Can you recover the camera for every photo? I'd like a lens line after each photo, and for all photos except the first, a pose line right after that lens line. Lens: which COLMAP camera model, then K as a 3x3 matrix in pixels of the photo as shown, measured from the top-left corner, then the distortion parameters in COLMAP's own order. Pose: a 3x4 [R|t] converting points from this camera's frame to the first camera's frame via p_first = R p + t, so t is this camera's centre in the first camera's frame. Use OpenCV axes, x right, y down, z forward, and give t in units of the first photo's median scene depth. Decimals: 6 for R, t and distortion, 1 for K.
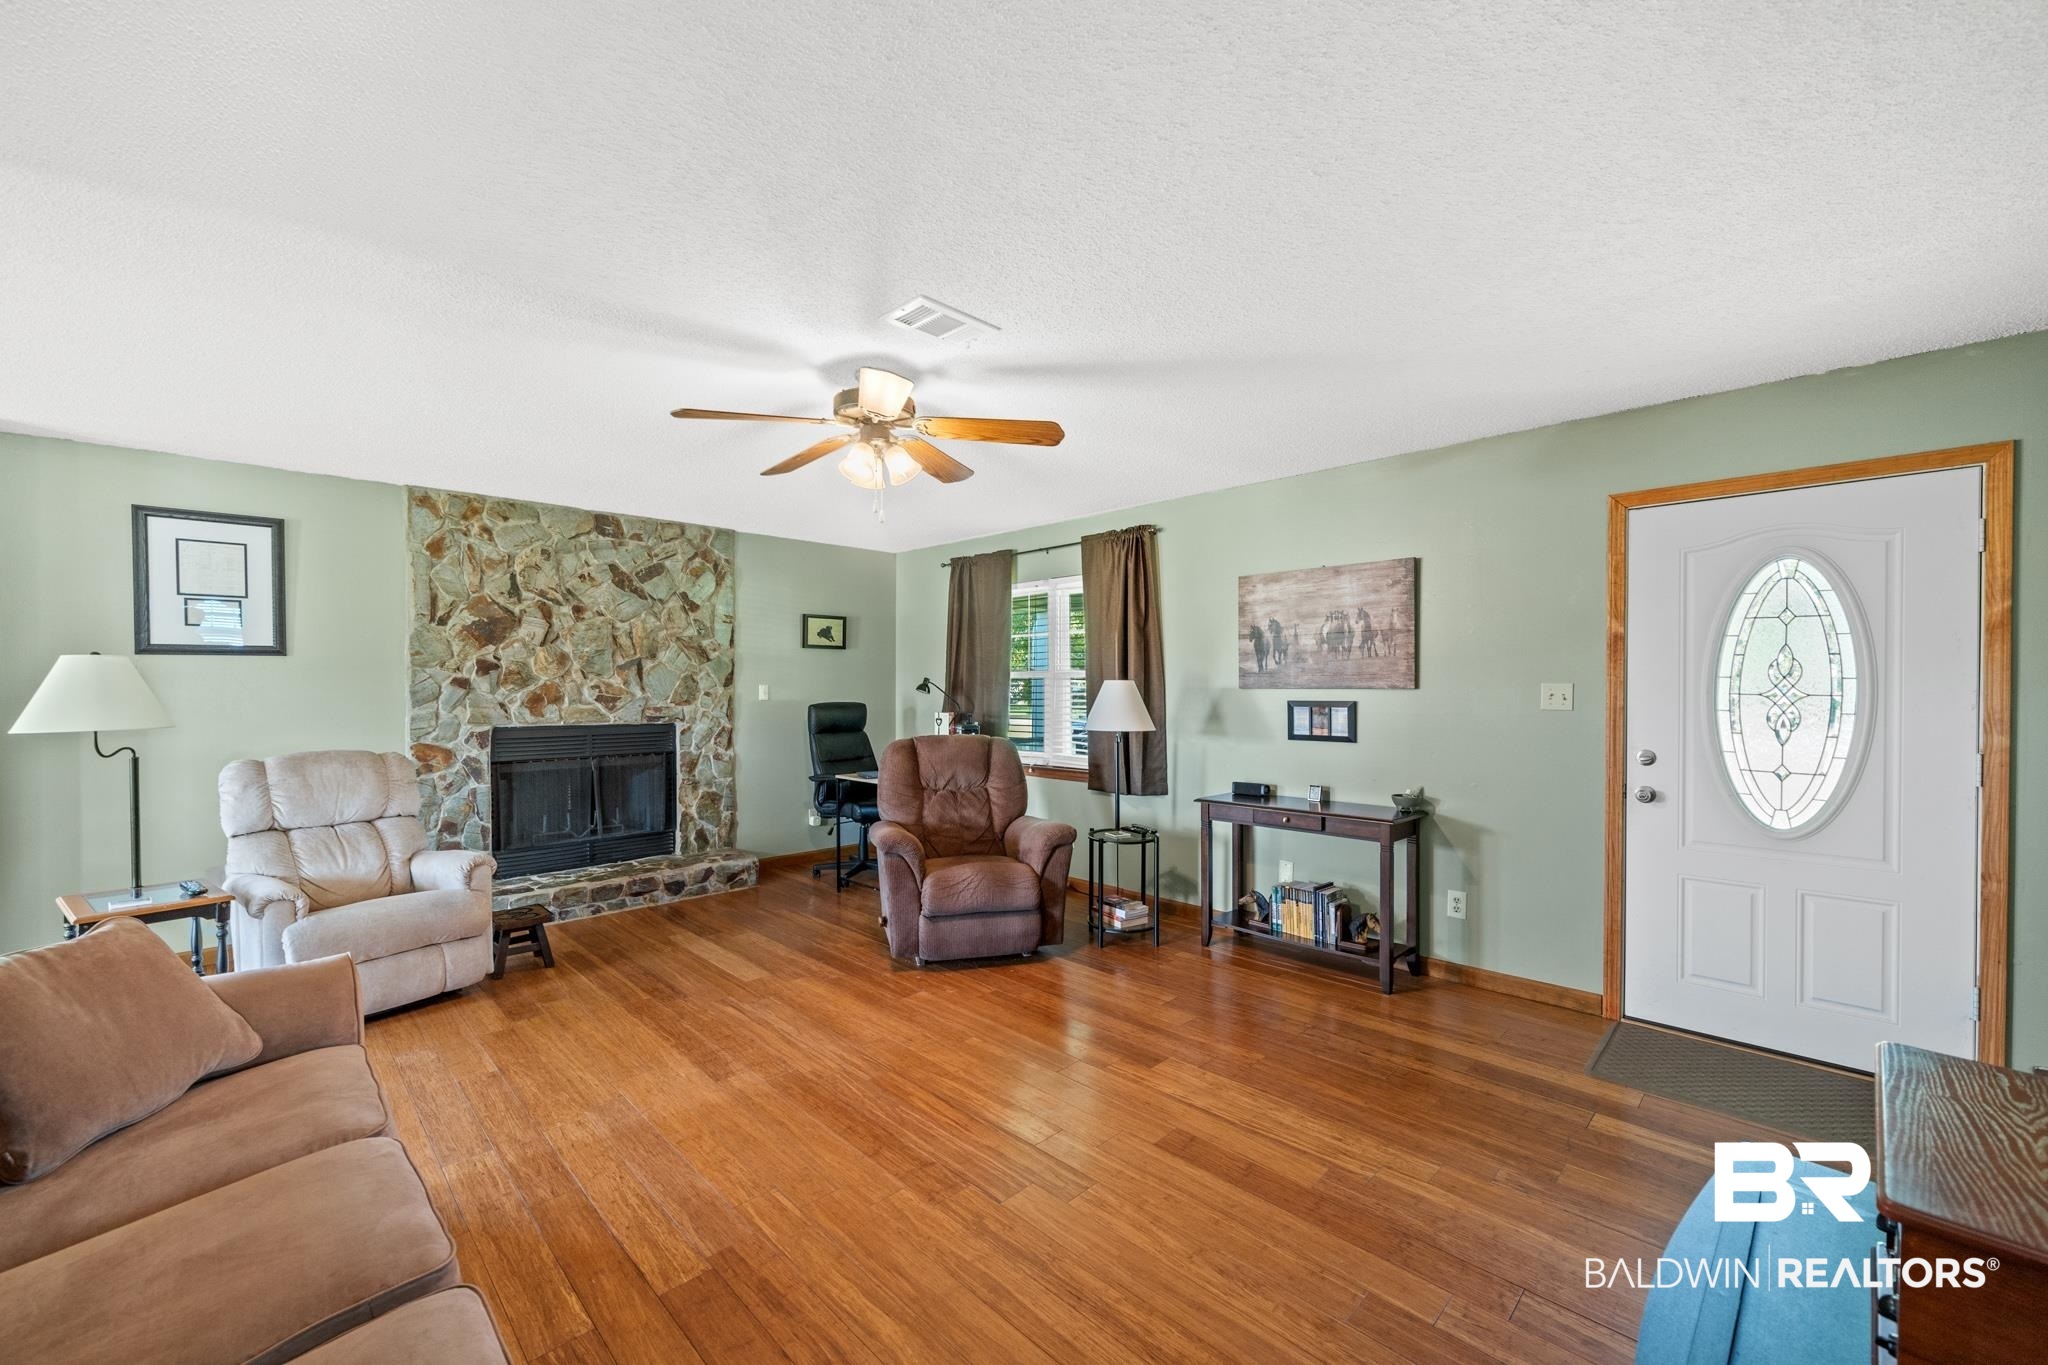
lens RADIAL K [[810.0, 0, 1021.8], [0, 810.0, 687.9], [0, 0, 1]] dist [-0.003133, -0.000251]
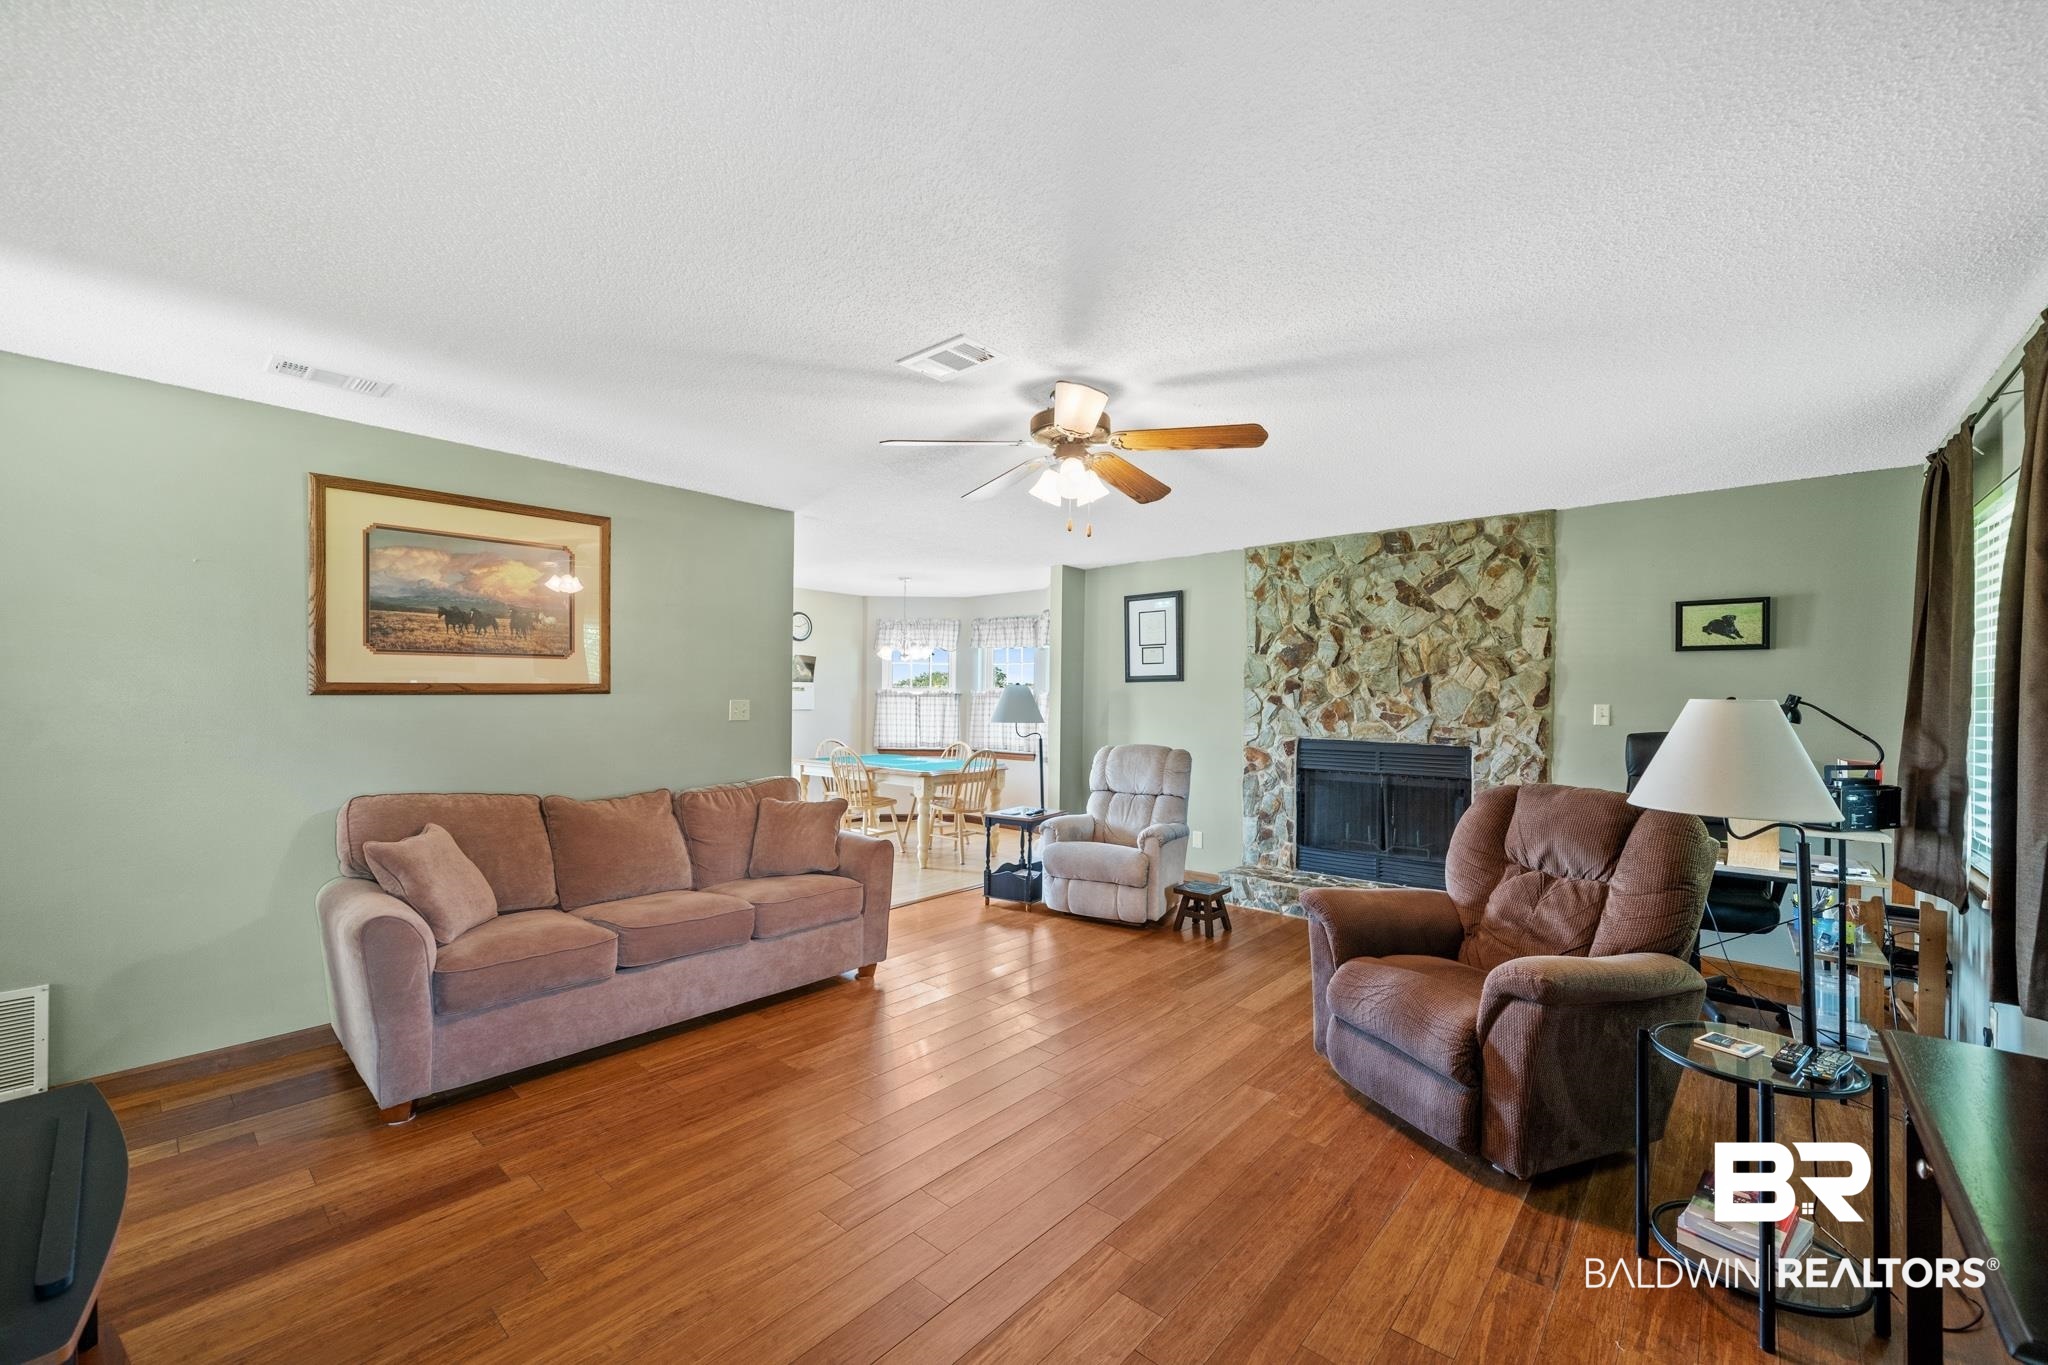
lens RADIAL K [[810.0, 0, 1023.6], [0, 810.0, 688.7], [0, 0, 1]] dist [-0.003133, -0.000251]
pose [[0.068552, -0.010146, -0.997596, 0.502040], [-0.010779, 0.999882, -0.010910, -0.005806], [0.997589, 0.011501, 0.068435, 0.540560]]
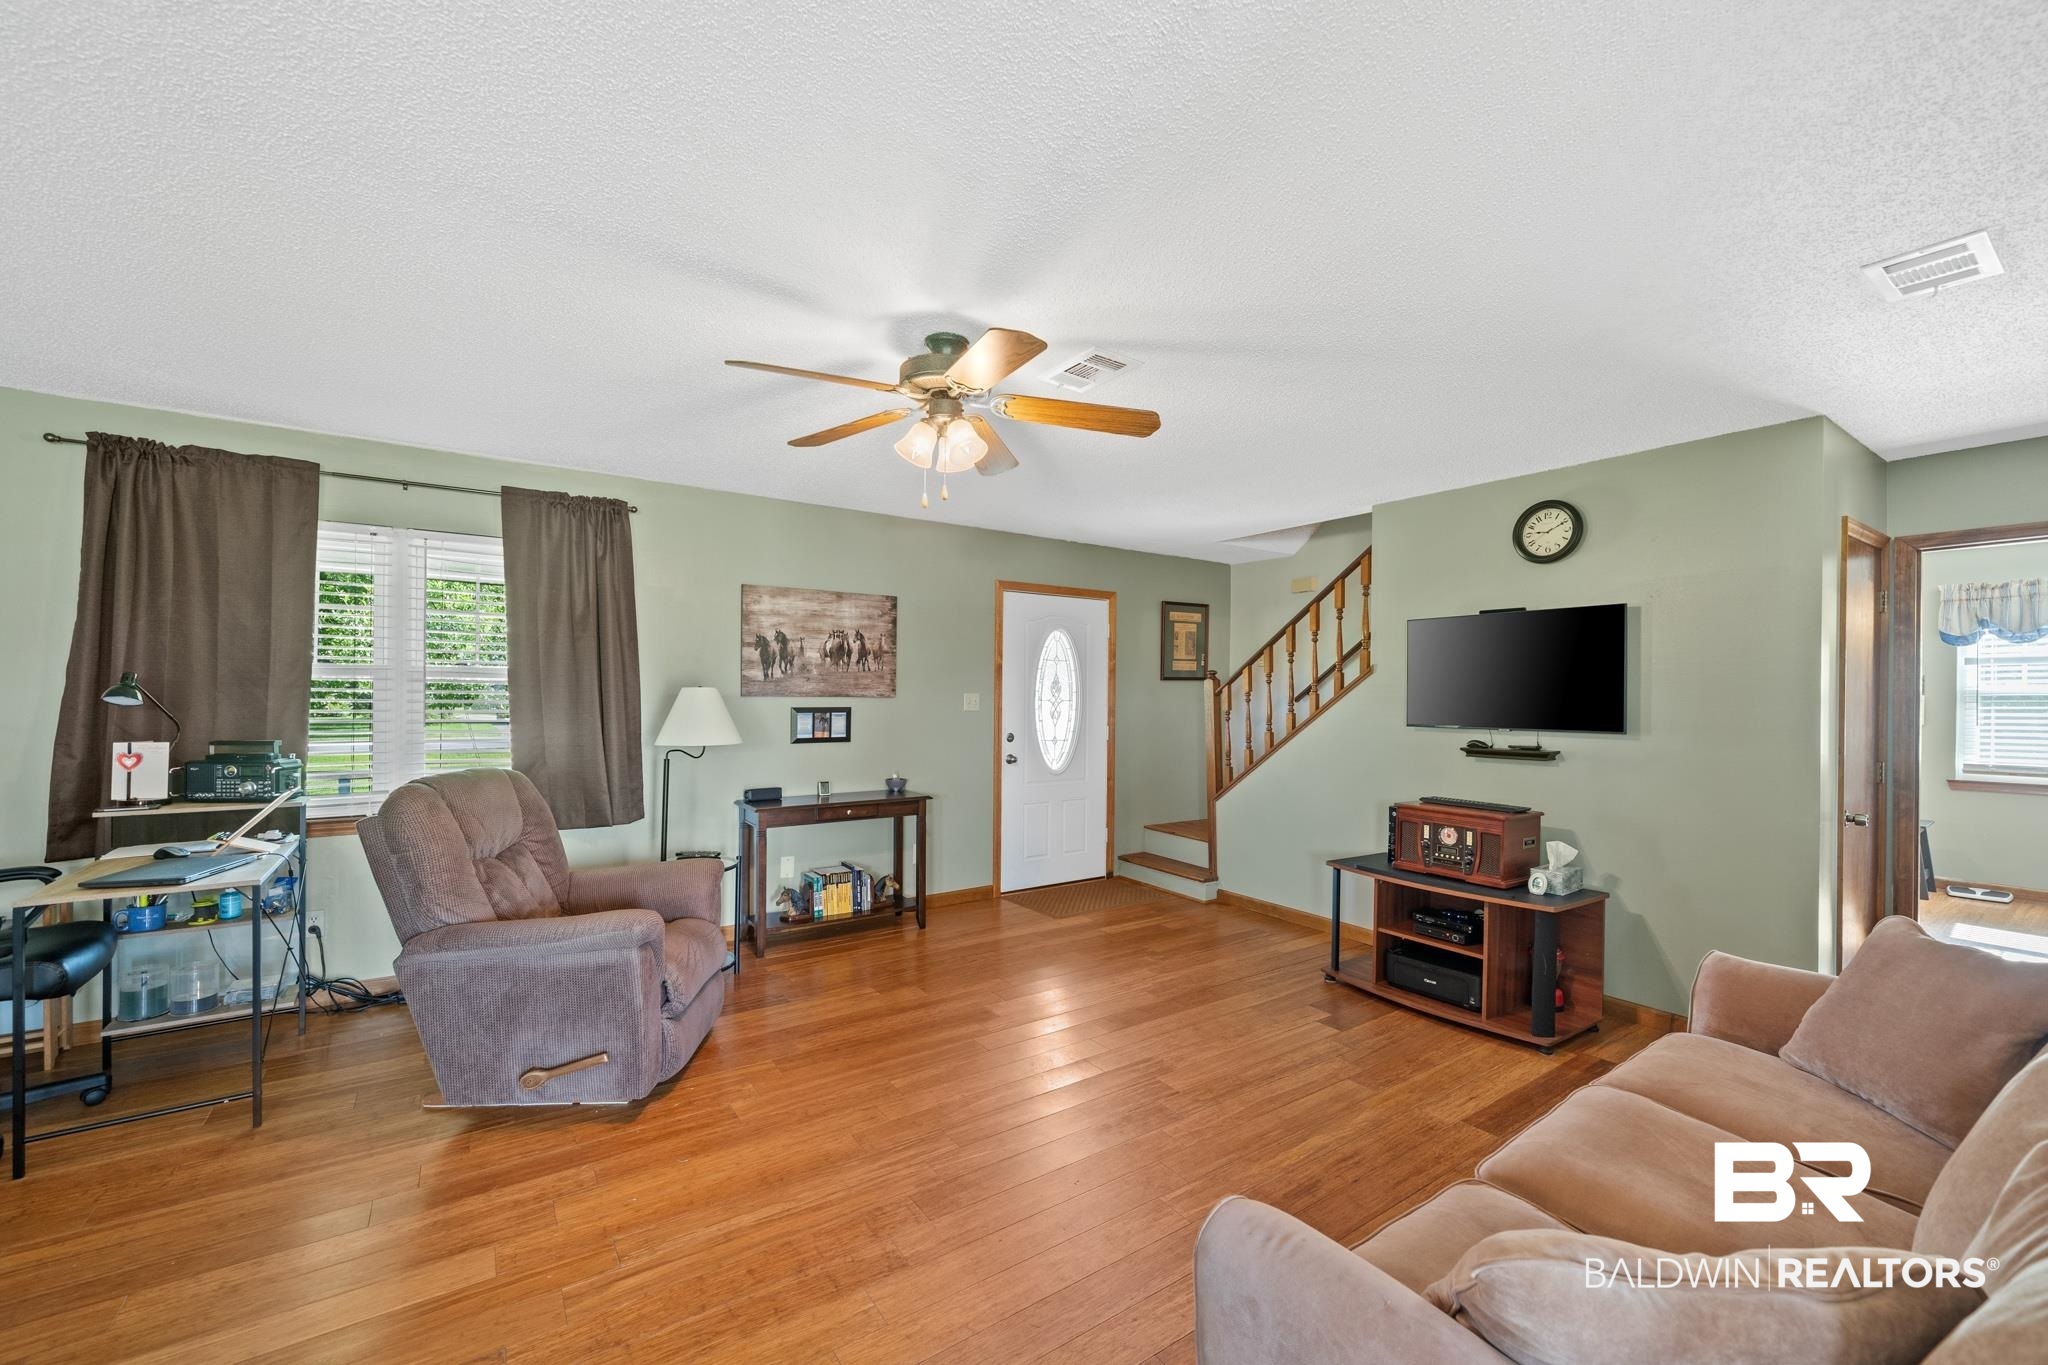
lens RADIAL K [[810.0, 0, 1015.8], [0, 810.0, 691.0], [0, 0, 1]] dist [-0.003133, -0.000251]
pose [[0.177327, 0.004865, 0.984140, -0.628391], [-0.006005, 0.999975, -0.003861, -0.003638], [-0.984134, -0.005225, 0.177352, 0.473073]]
